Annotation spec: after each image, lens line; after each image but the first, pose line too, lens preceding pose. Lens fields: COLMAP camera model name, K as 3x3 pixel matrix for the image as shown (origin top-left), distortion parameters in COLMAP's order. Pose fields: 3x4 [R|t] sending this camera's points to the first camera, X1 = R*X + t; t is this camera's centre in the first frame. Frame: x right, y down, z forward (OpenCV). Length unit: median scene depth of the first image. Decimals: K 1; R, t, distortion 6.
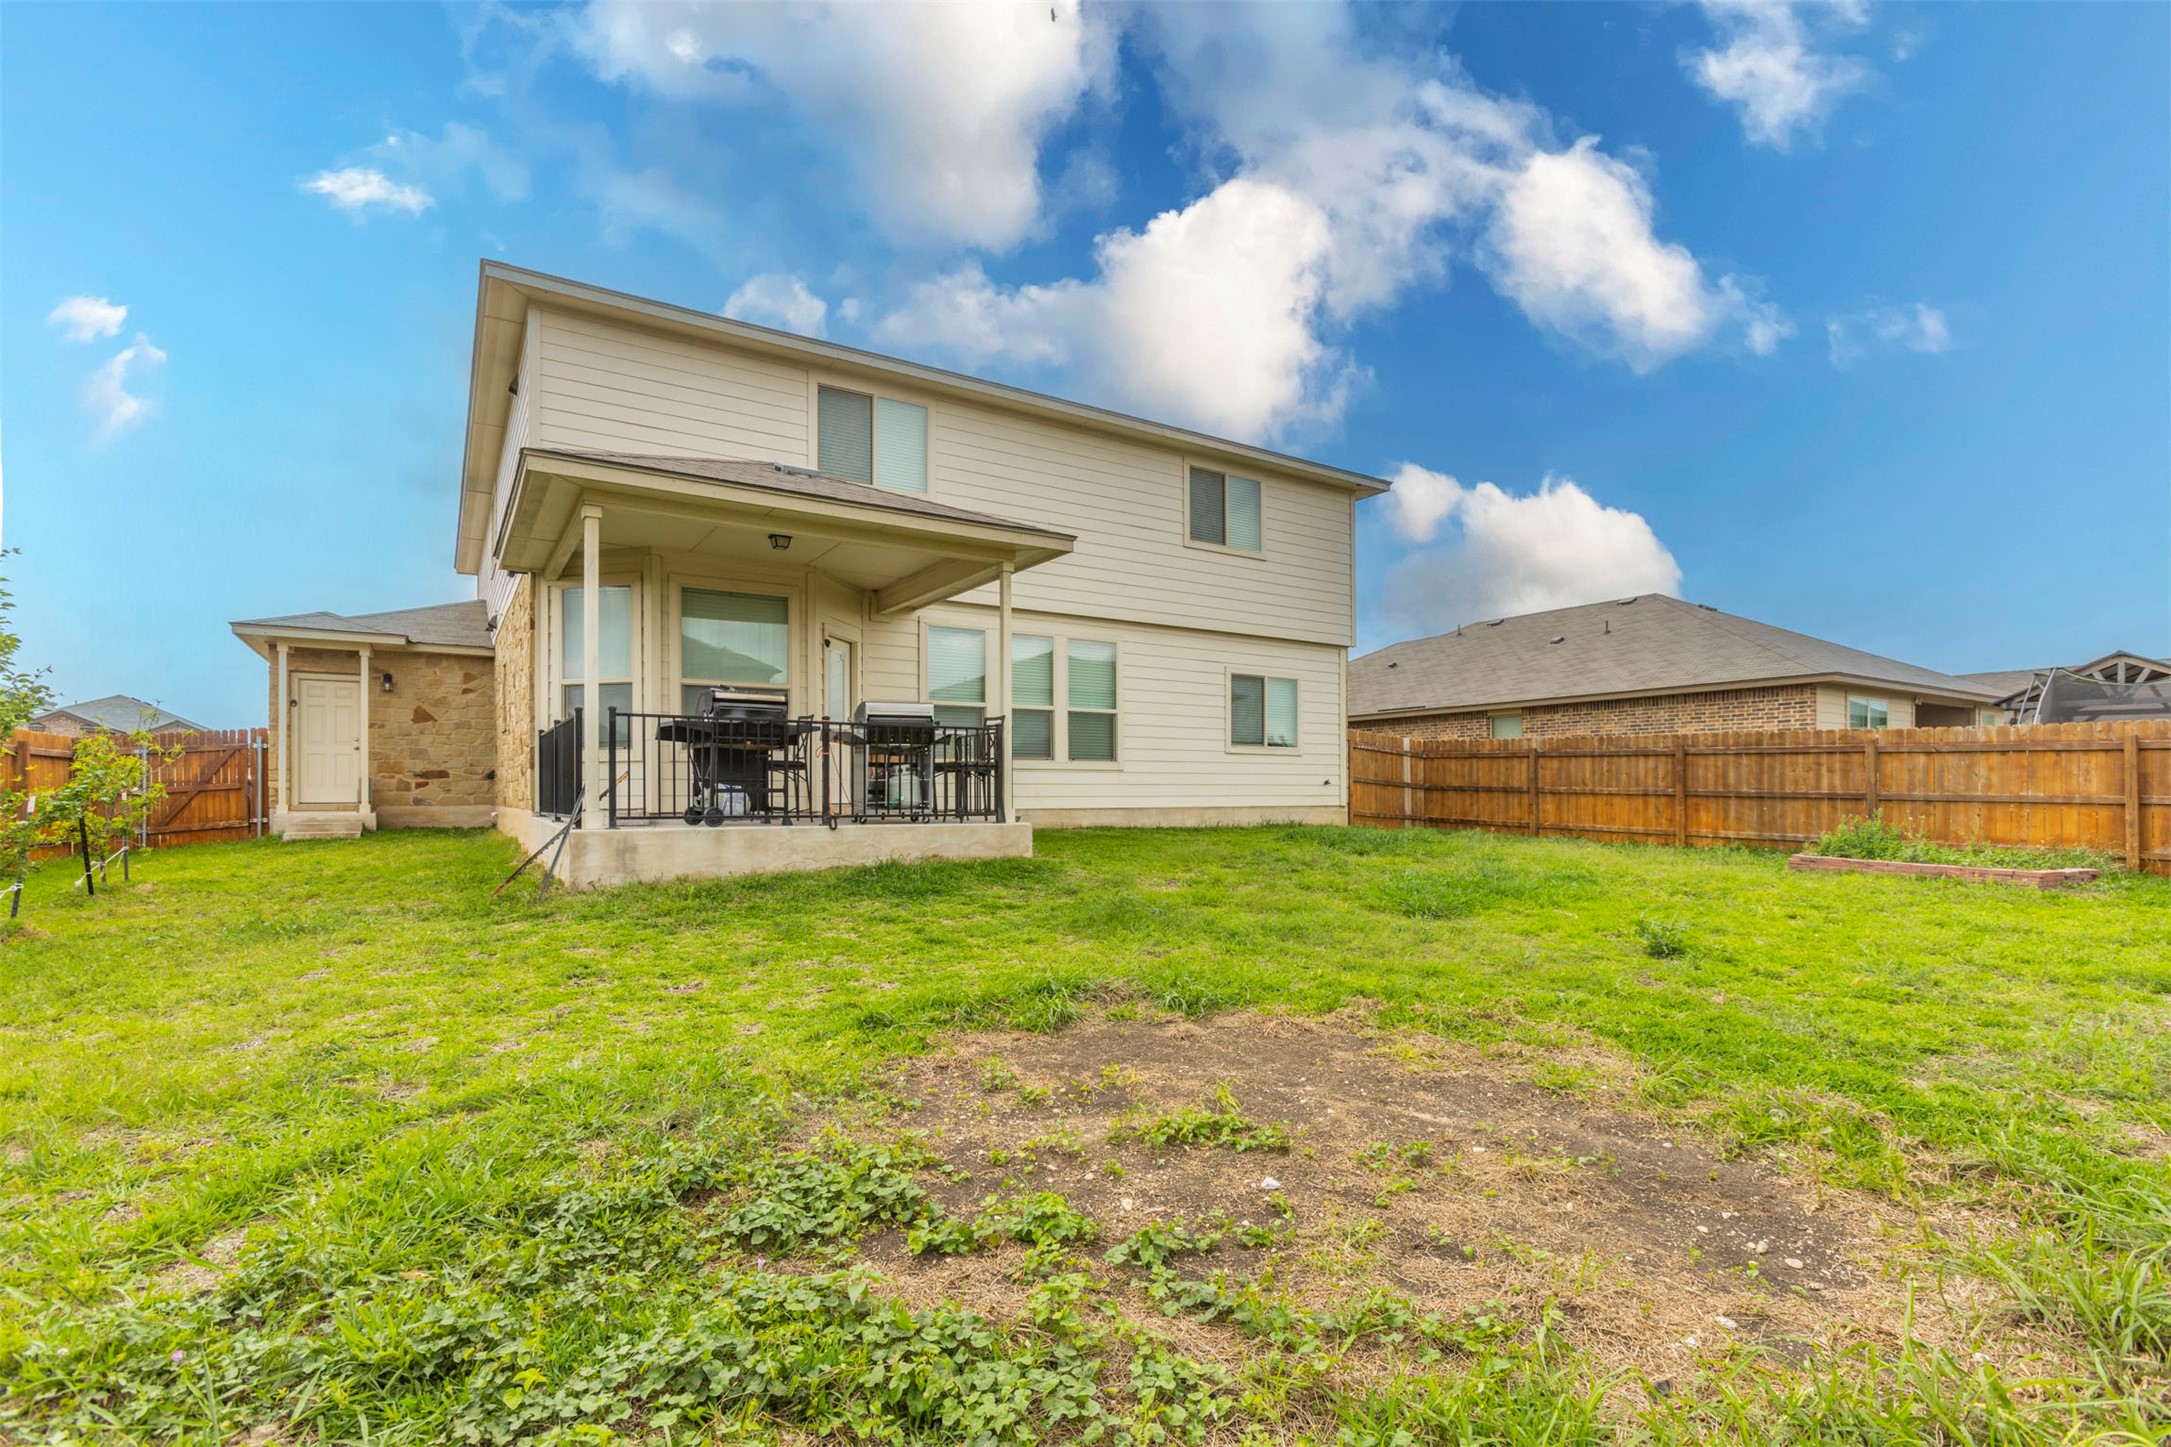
lens RADIAL K [[998.8, 0, 1040.3], [0, 998.8, 779.6], [0, 0, 1]] dist [0.000731, 0.000528]
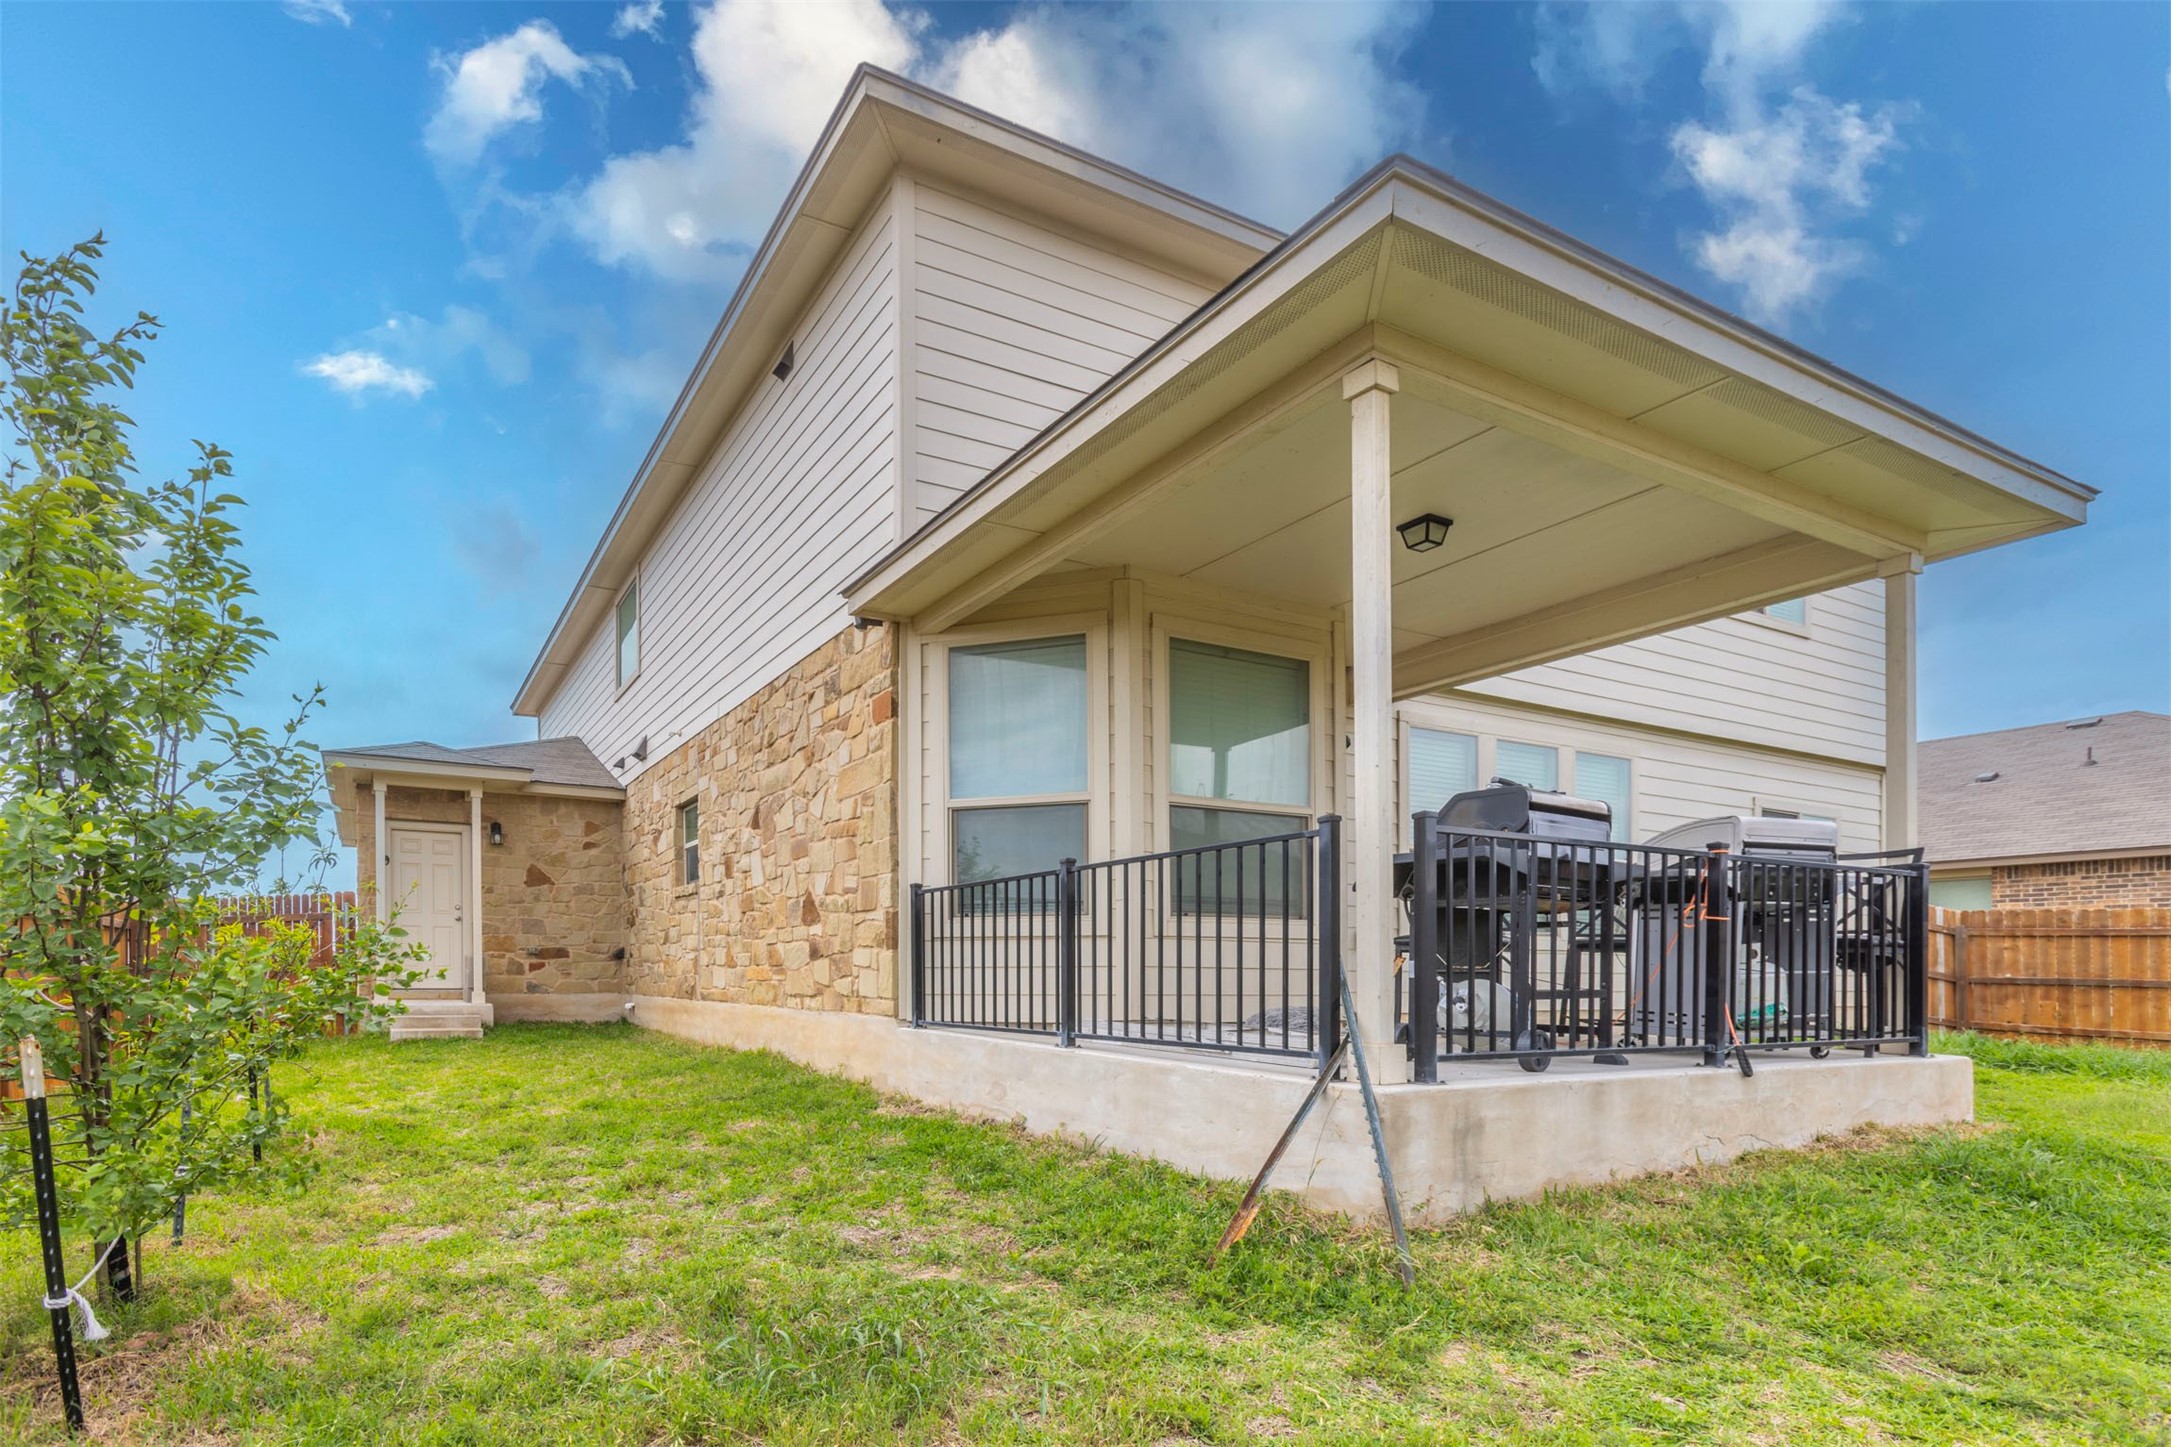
lens RADIAL K [[1087.9, 0, 947.7], [0, 1087.9, 965.6], [0, 0, 1]] dist [-0.002485, 0.000163]
pose [[0.996543, 0.006131, -0.082855, -0.329975], [-0.005700, 0.999969, 0.005430, -0.002590], [0.082886, -0.004939, 0.996547, 0.266379]]
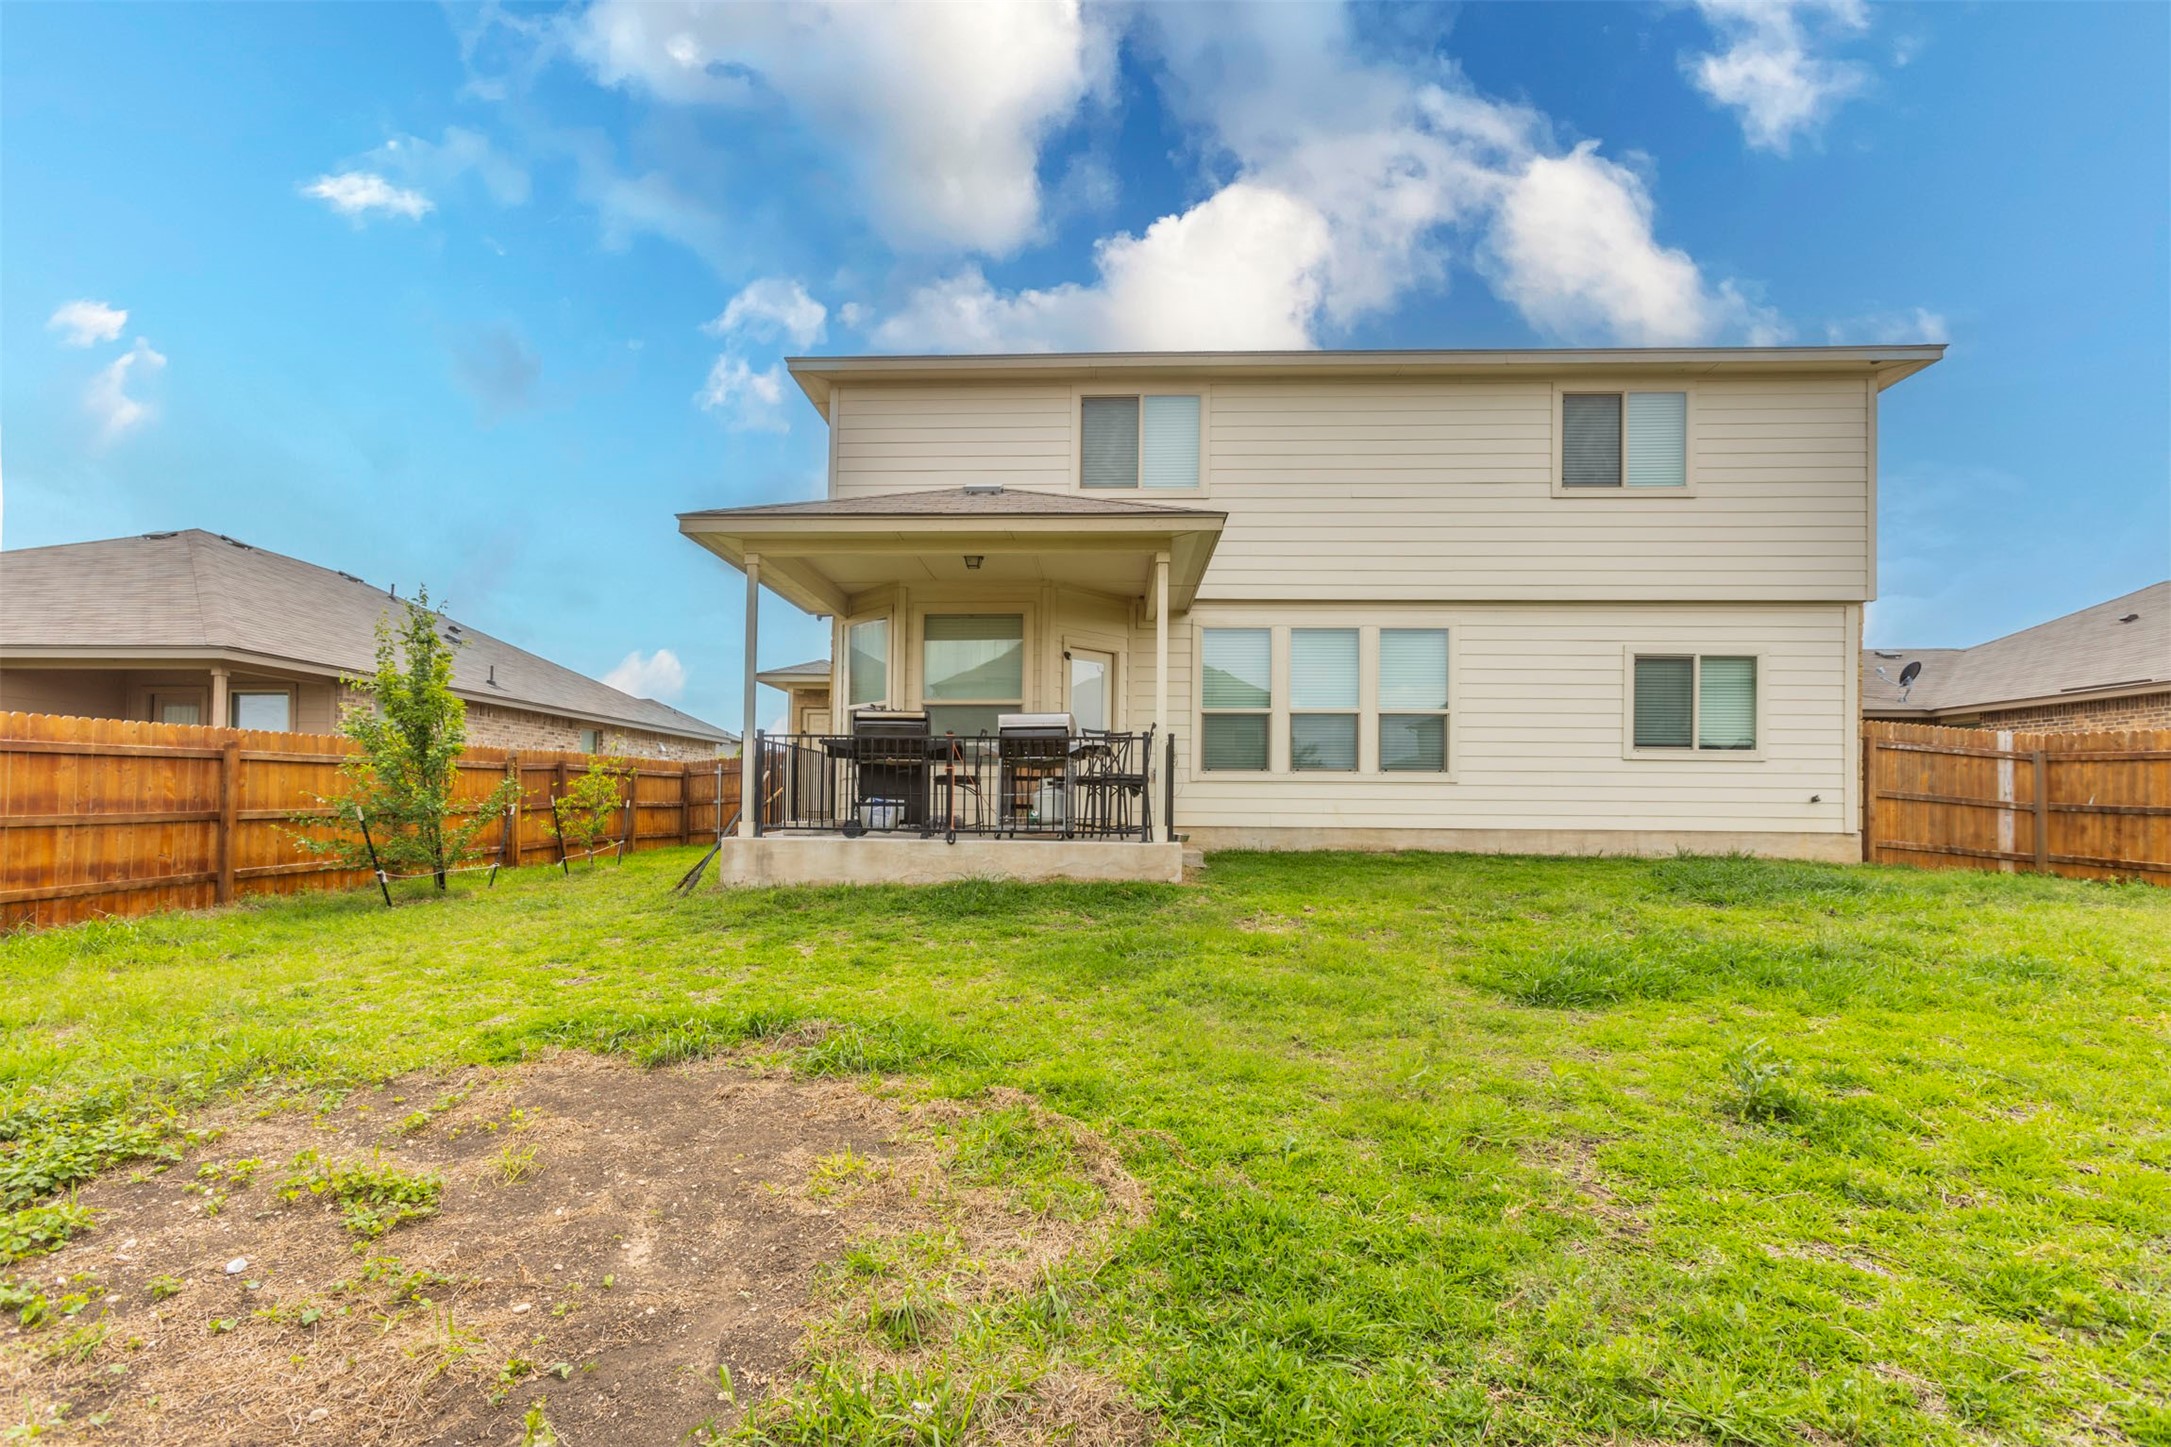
lens RADIAL K [[998.8, 0, 1040.3], [0, 998.8, 779.6], [0, 0, 1]] dist [0.000731, 0.000528]
pose [[0.828312, -0.004212, -0.560252, 0.258147], [-0.002407, 0.999936, -0.011076, -0.002086], [0.560262, 0.010523, 0.828248, 0.132686]]
